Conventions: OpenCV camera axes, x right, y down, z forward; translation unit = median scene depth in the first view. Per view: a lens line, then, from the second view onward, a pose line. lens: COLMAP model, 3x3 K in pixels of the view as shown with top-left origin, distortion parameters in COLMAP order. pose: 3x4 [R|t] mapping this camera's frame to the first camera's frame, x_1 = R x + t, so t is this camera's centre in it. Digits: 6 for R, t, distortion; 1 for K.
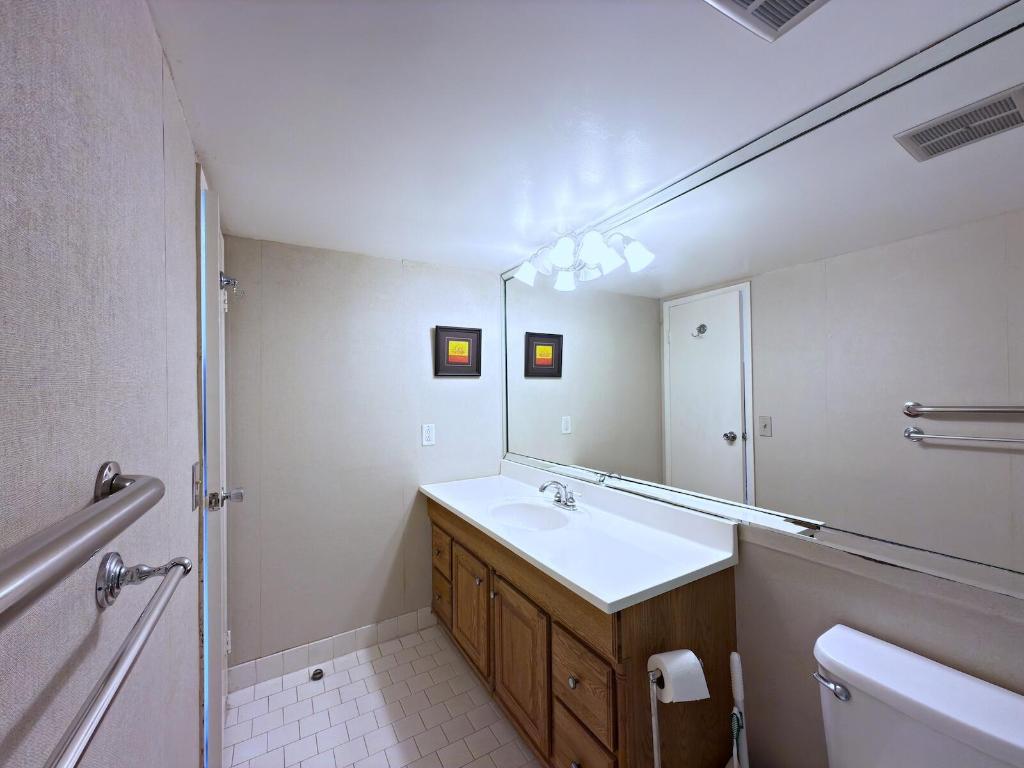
lens RADIAL K [[416.3, 0, 517.2], [0, 416.3, 385.6], [0, 0, 1]] dist [-0.001919, 0.000683]
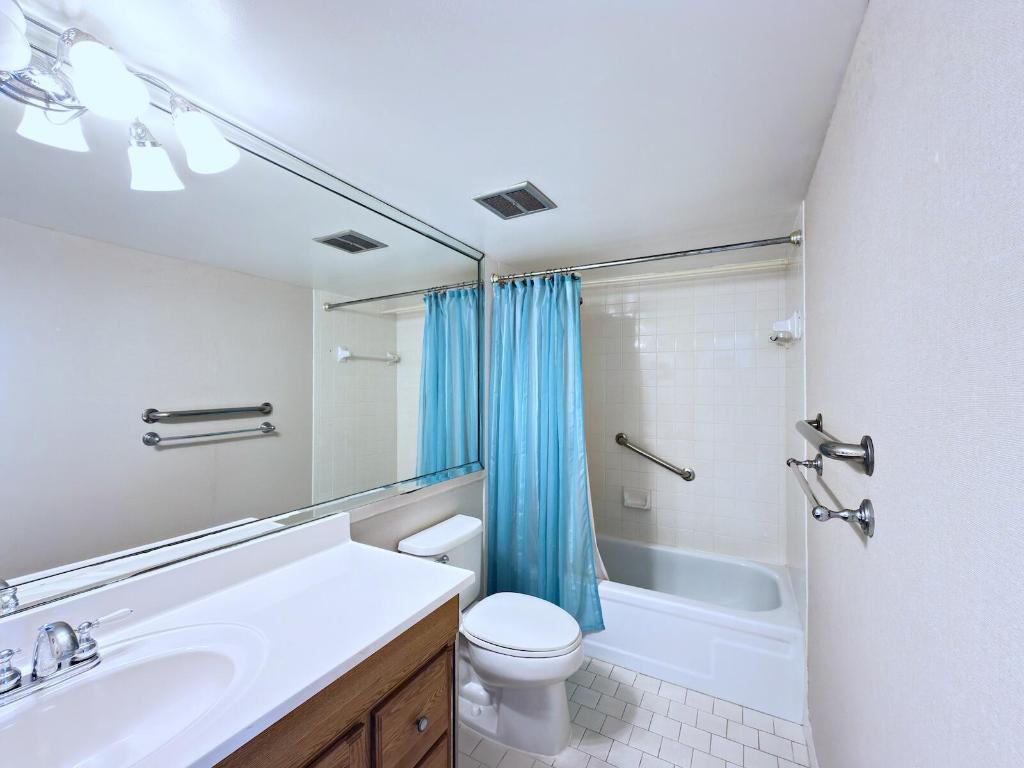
lens RADIAL K [[416.3, 0, 519.4], [0, 416.3, 385.4], [0, 0, 1]] dist [-0.001919, 0.000683]
pose [[-0.524573, 0.029136, 0.850866, -0.466501], [-0.002732, 0.999351, -0.035905, 0.019917], [-0.851361, -0.021159, -0.524154, 0.821898]]
